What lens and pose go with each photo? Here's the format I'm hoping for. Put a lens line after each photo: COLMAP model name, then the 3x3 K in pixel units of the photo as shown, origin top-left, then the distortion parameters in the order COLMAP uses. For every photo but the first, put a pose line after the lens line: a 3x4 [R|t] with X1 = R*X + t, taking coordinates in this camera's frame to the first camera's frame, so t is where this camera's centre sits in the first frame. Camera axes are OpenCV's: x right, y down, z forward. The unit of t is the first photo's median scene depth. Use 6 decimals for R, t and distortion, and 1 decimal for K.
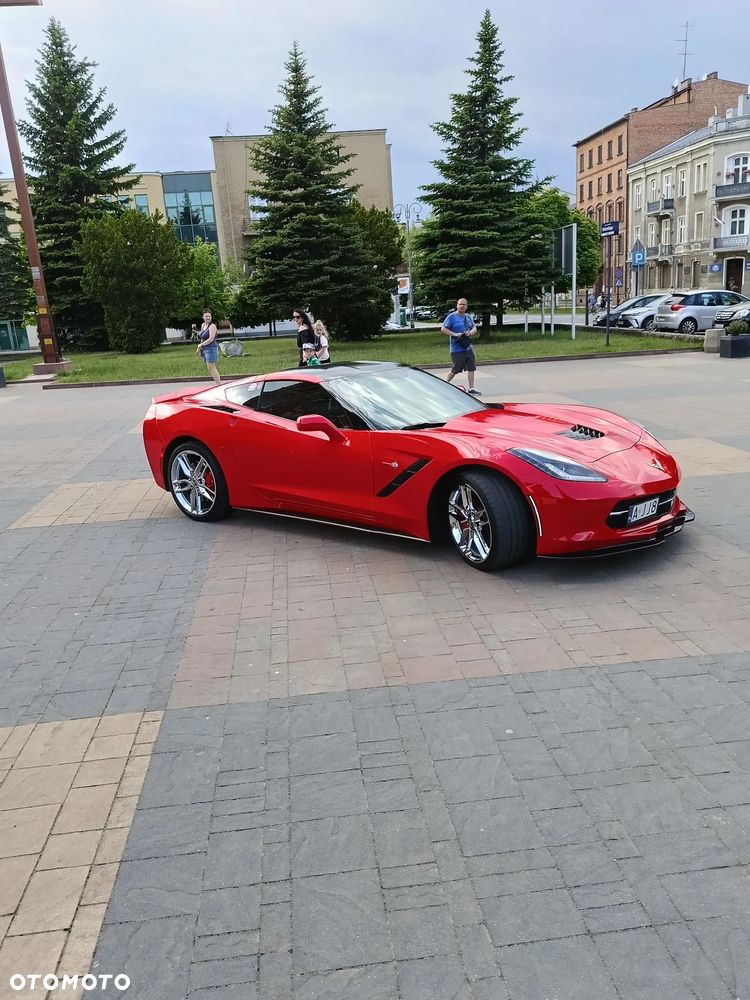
lens RADIAL K [[796.1, 0, 375.3], [0, 796.1, 515.1], [0, 0, 1]] dist [0.068379, -0.093150]
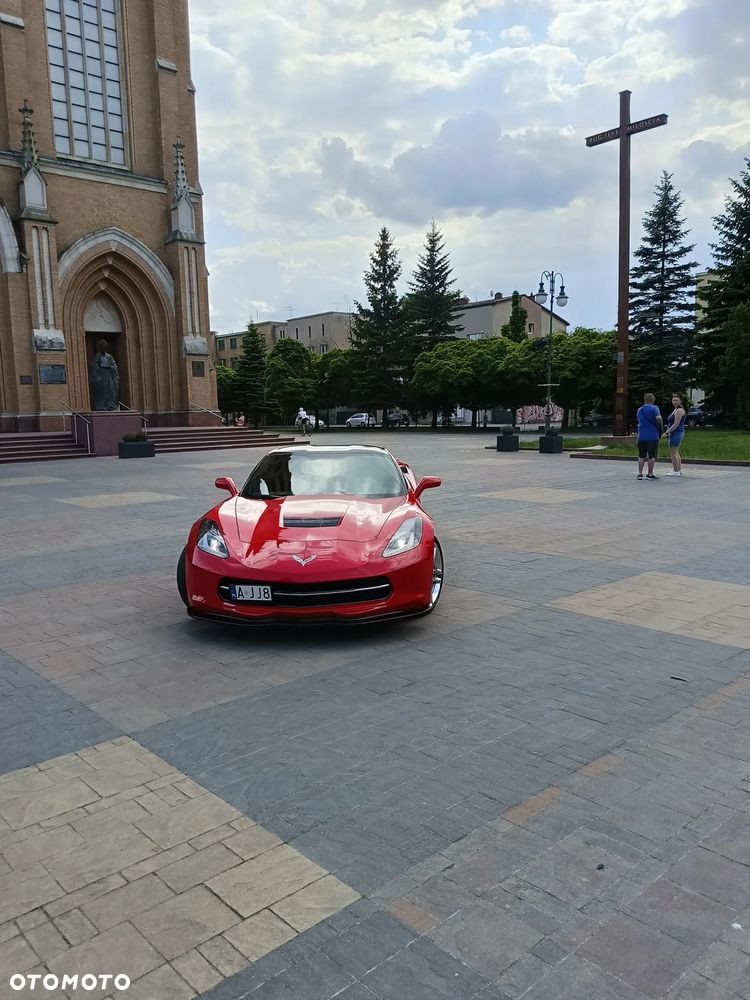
lens RADIAL K [[782.2, 0, 370.2], [0, 782.2, 495.1], [0, 0, 1]] dist [0.068302, -0.087155]
pose [[0.585356, 0.138929, -0.798785, 0.244467], [-0.224622, 0.974434, 0.004874, -0.034316], [0.779040, 0.176571, 0.601597, 0.087371]]
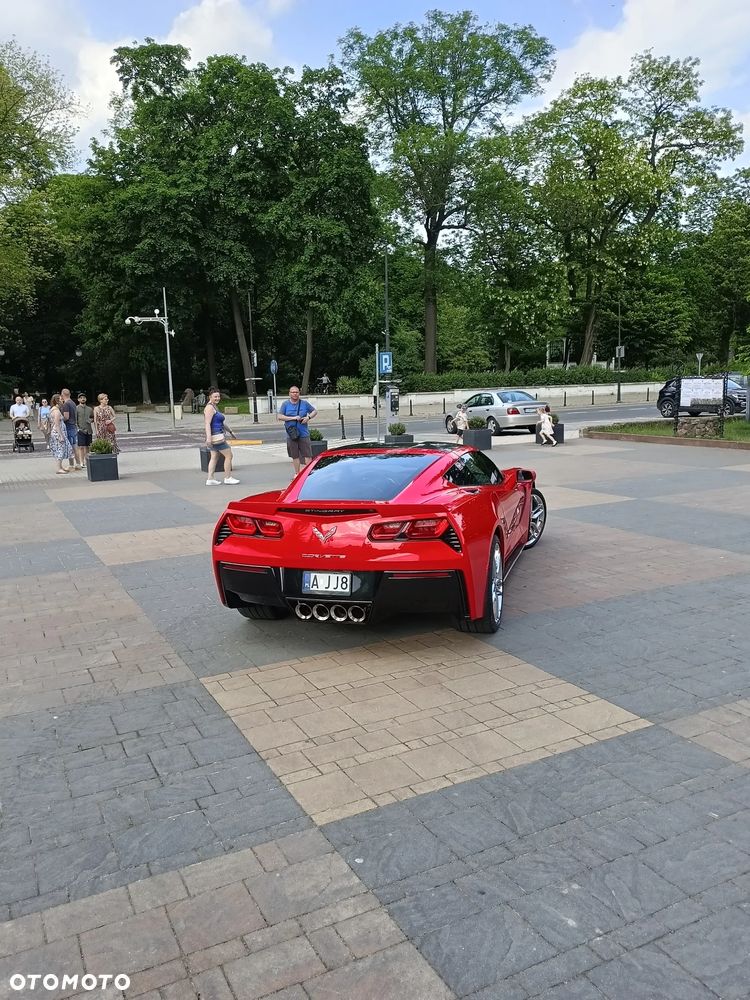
lens RADIAL K [[782.2, 0, 370.2], [0, 782.2, 495.1], [0, 0, 1]] dist [0.068302, -0.087155]
pose [[-0.357477, -0.063862, 0.931736, -0.239509], [0.283191, 0.943275, 0.173304, -0.078092], [-0.889951, 0.325811, -0.319114, 0.348117]]
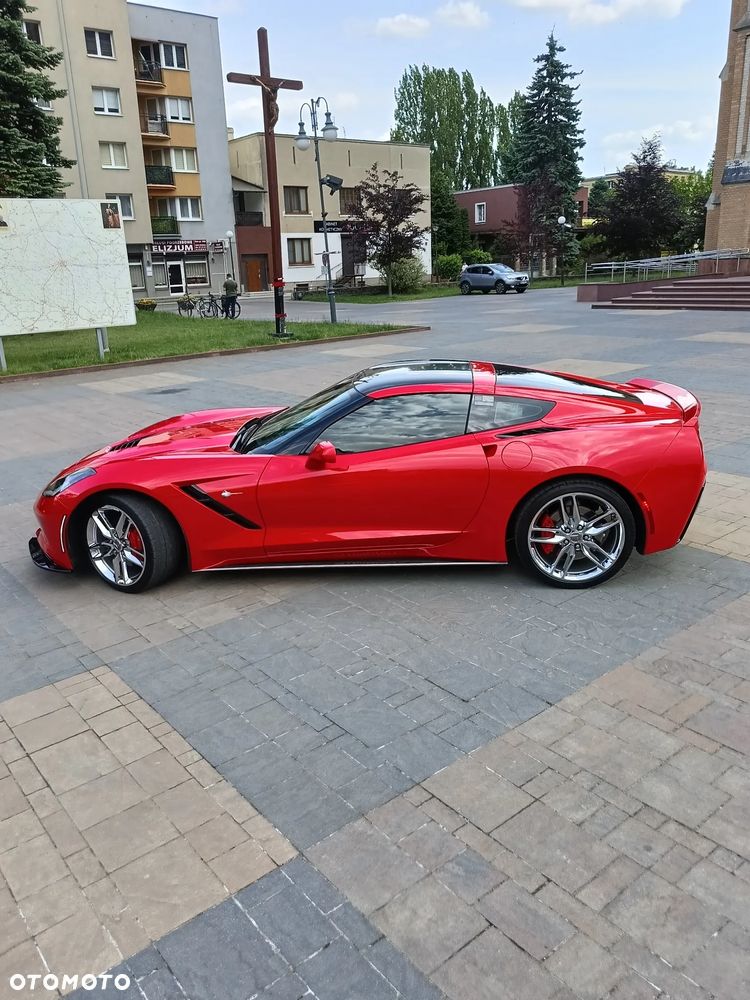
lens RADIAL K [[782.6, 0, 375.0], [0, 782.6, 500.0], [0, 0, 1]] dist [0.003743, -0.010551]
pose [[-0.834966, 0.252662, -0.488869, 0.106188], [-0.044378, 0.854558, 0.517456, -0.122506], [0.548509, 0.453753, -0.702315, 0.407801]]
